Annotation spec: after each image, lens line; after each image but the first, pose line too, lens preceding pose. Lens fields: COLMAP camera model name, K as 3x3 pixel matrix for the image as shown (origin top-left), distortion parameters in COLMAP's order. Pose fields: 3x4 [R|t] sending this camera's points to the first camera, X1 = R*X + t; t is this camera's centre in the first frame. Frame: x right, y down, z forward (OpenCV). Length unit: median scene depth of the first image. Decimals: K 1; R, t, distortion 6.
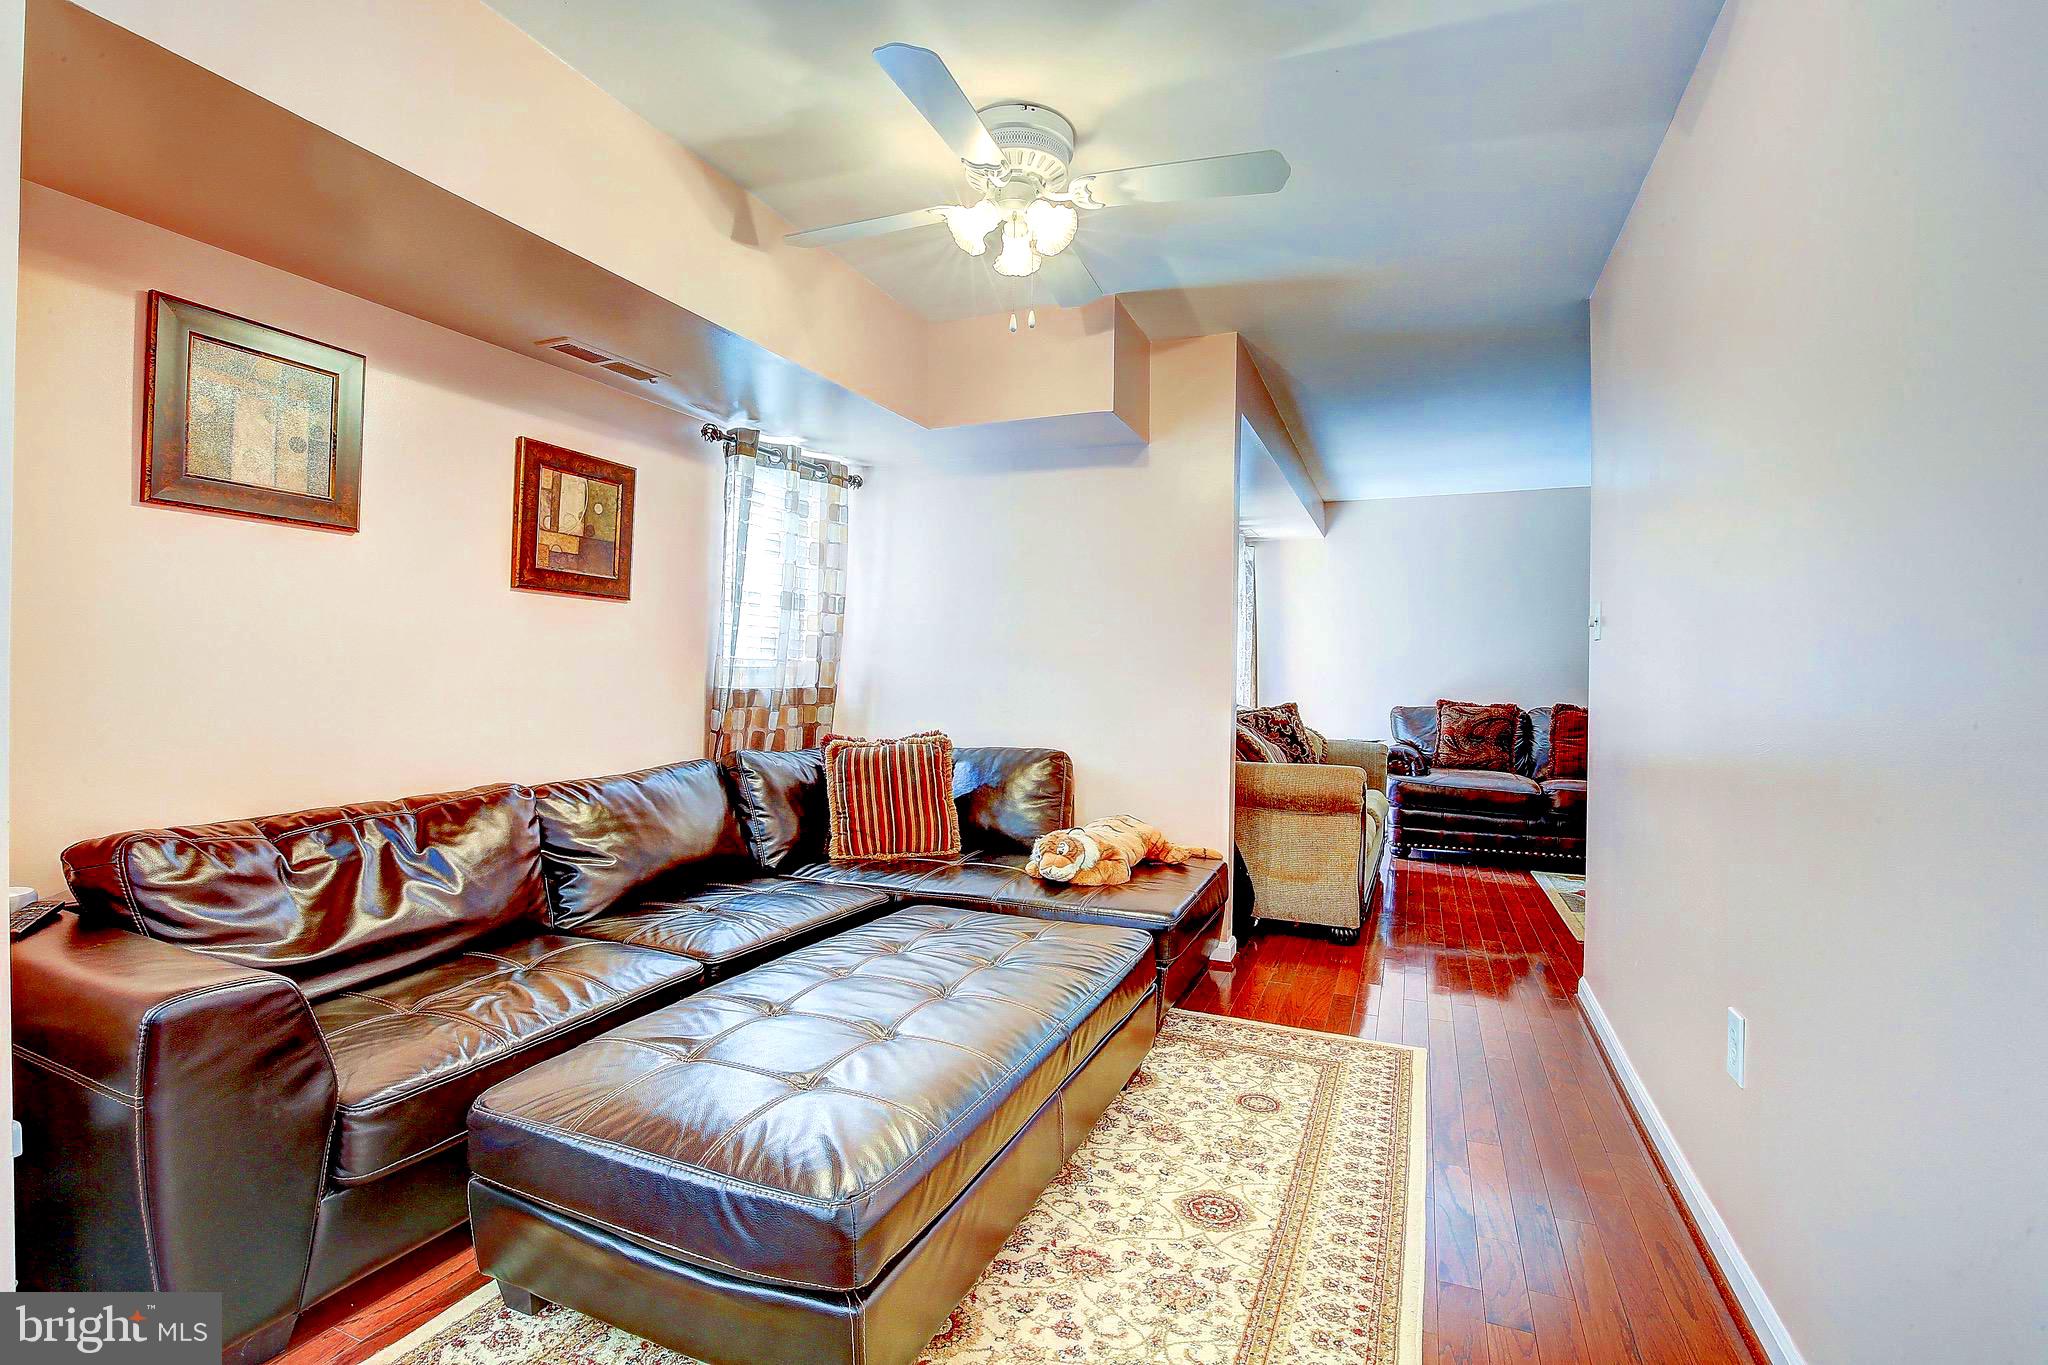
lens RADIAL K [[945.1, 0, 1002.8], [0, 945.1, 667.6], [0, 0, 1]] dist [-0.033931, 0.004430]
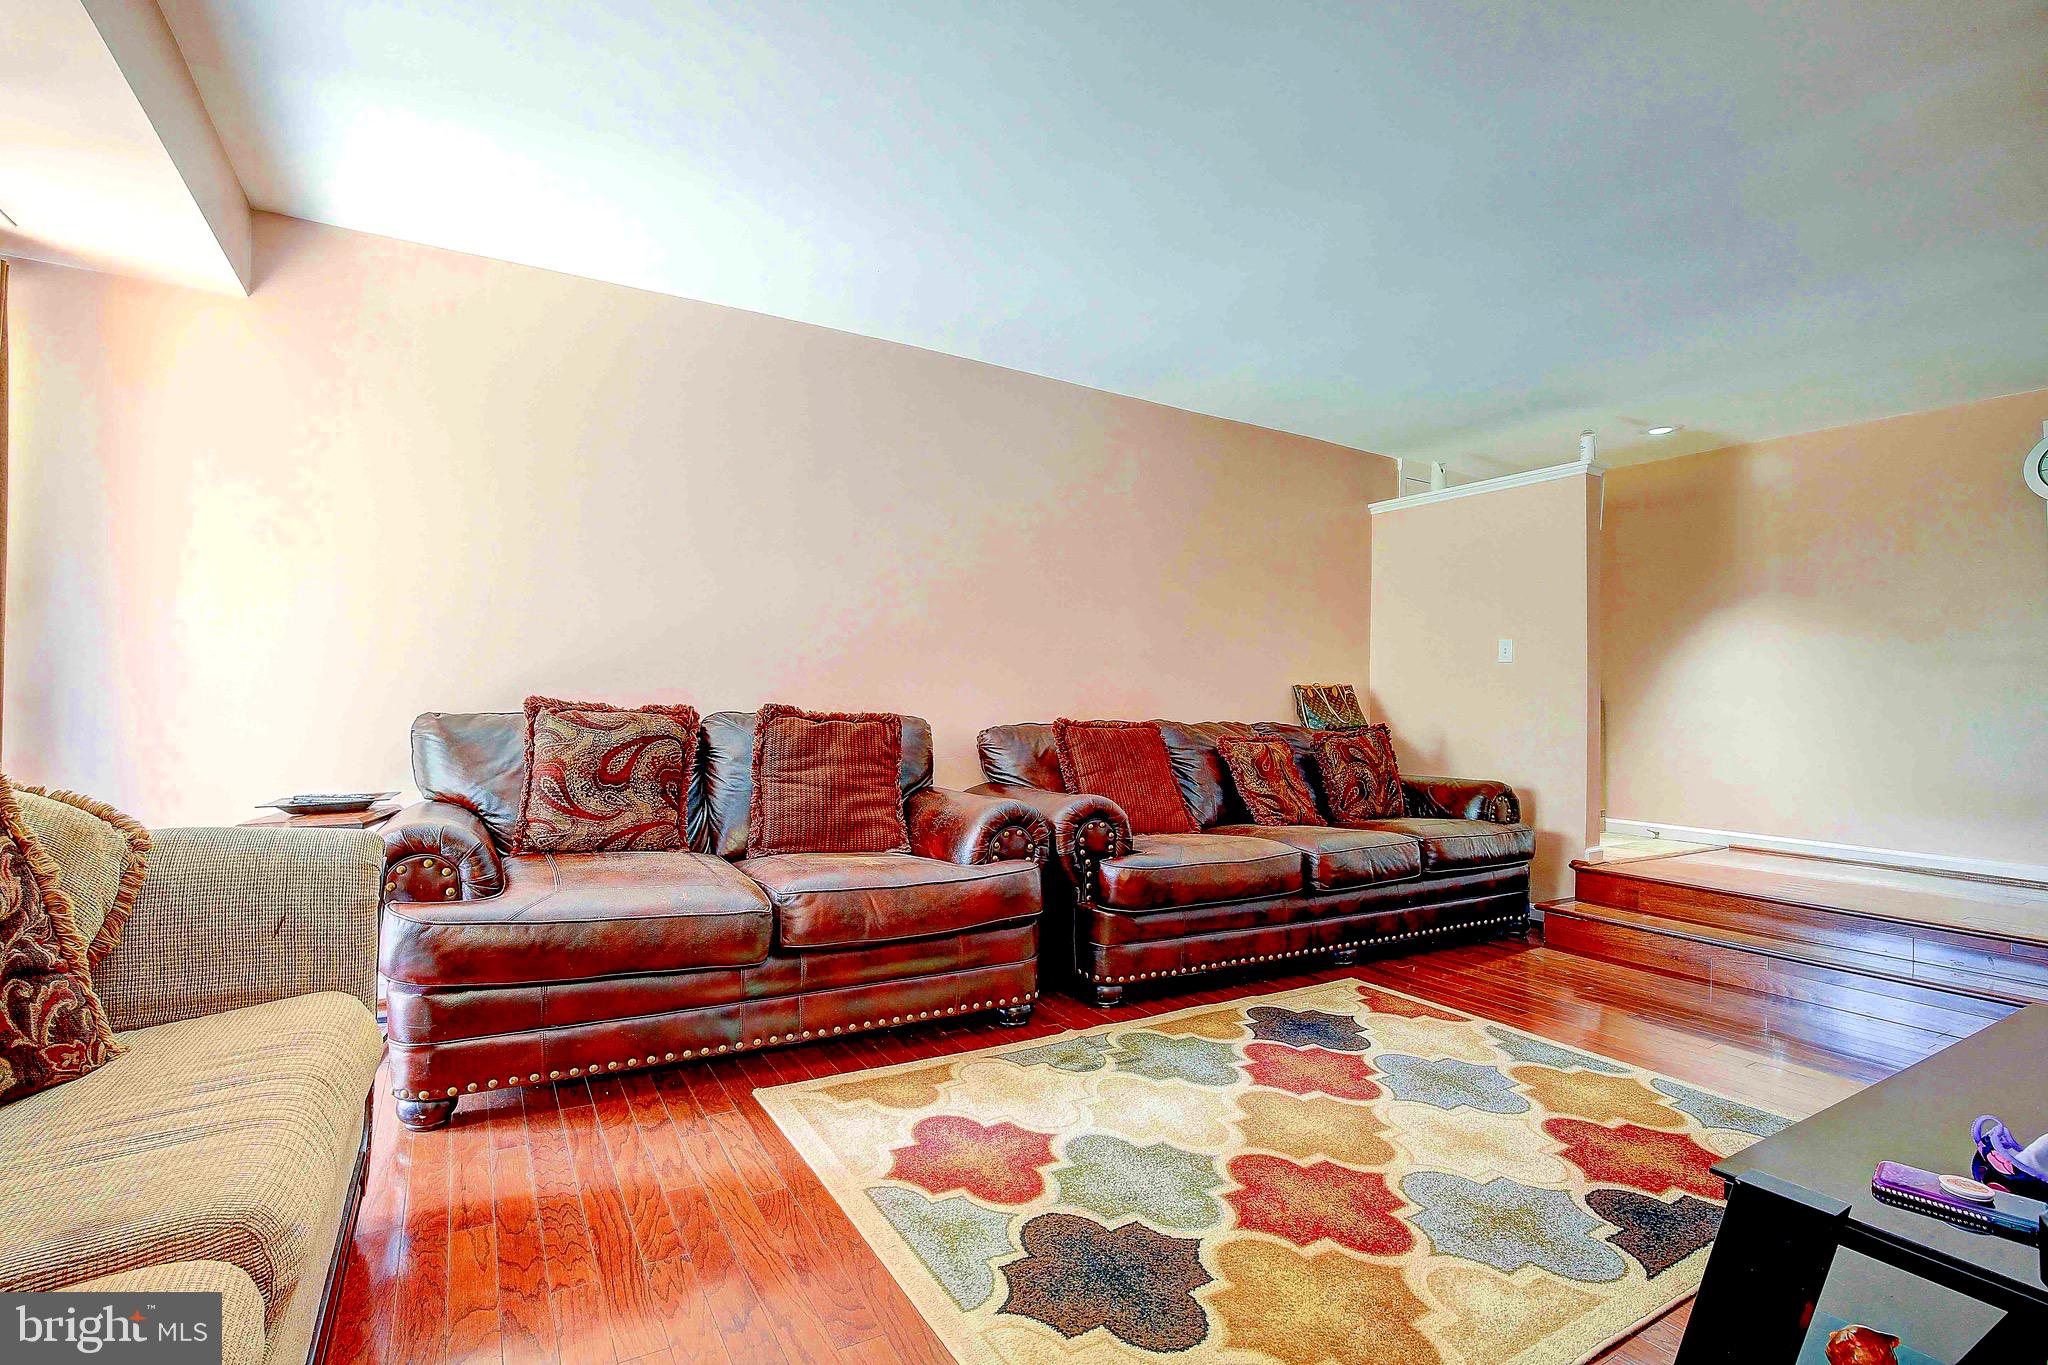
lens RADIAL K [[945.1, 0, 1022.1], [0, 945.1, 684.4], [0, 0, 1]] dist [-0.033931, 0.004430]
pose [[0.577053, 0.011867, 0.816620, 0.519107], [-0.024943, 0.999684, 0.003098, 0.046967], [-0.816325, -0.022156, 0.577167, 1.208399]]
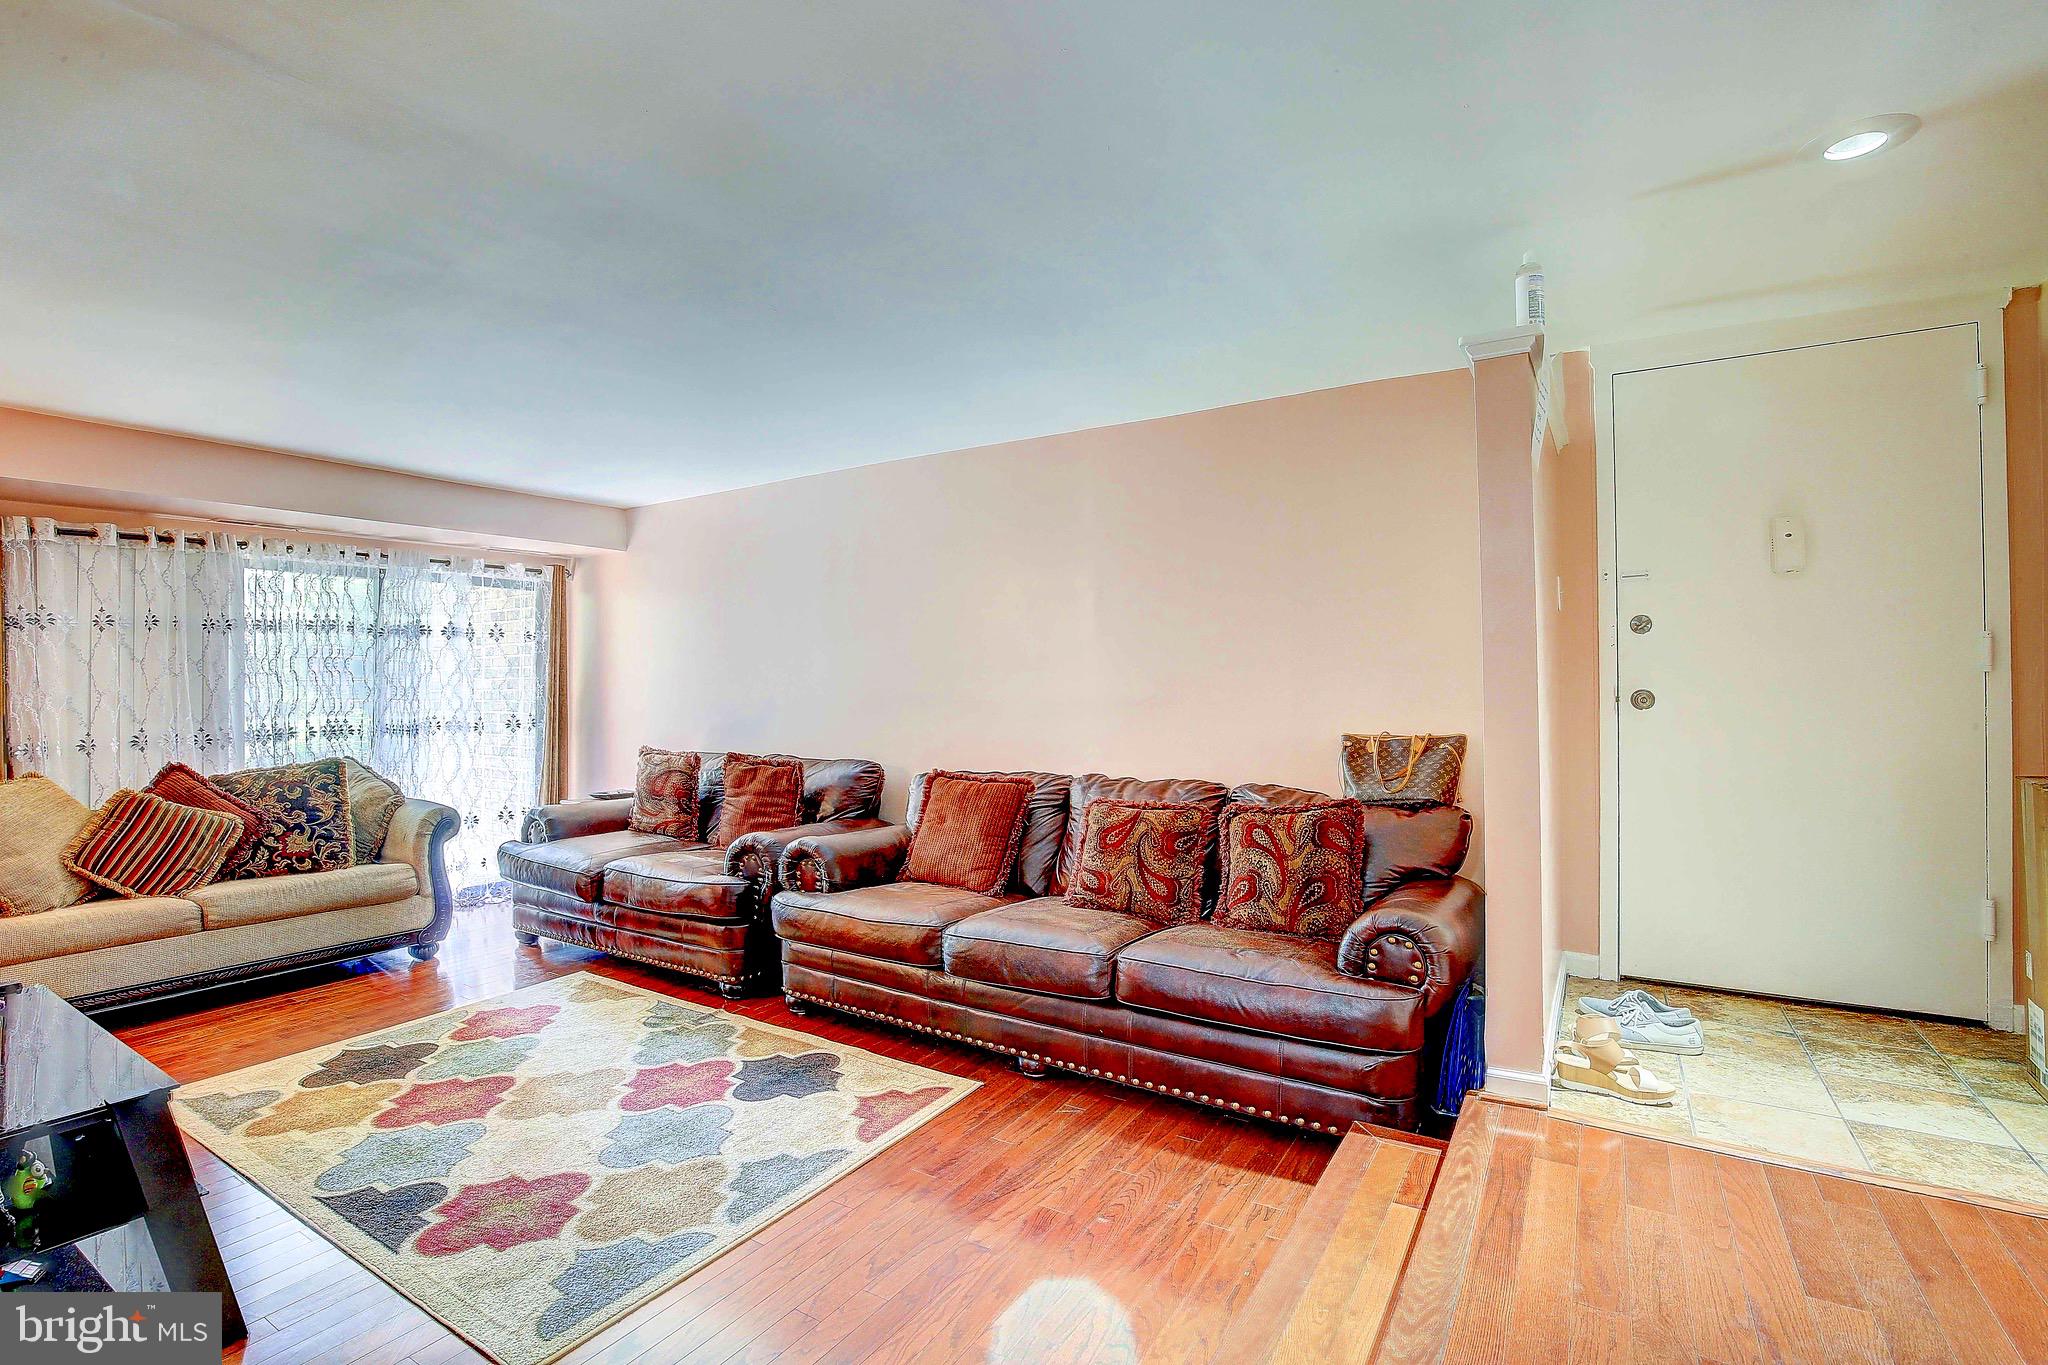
lens RADIAL K [[945.1, 0, 993.8], [0, 945.1, 695.5], [0, 0, 1]] dist [-0.033931, 0.004430]
pose [[0.988183, -0.016944, -0.152340, 2.134744], [0.020846, 0.999493, 0.024051, -0.063950], [0.151855, -0.026942, 0.988035, 0.406617]]
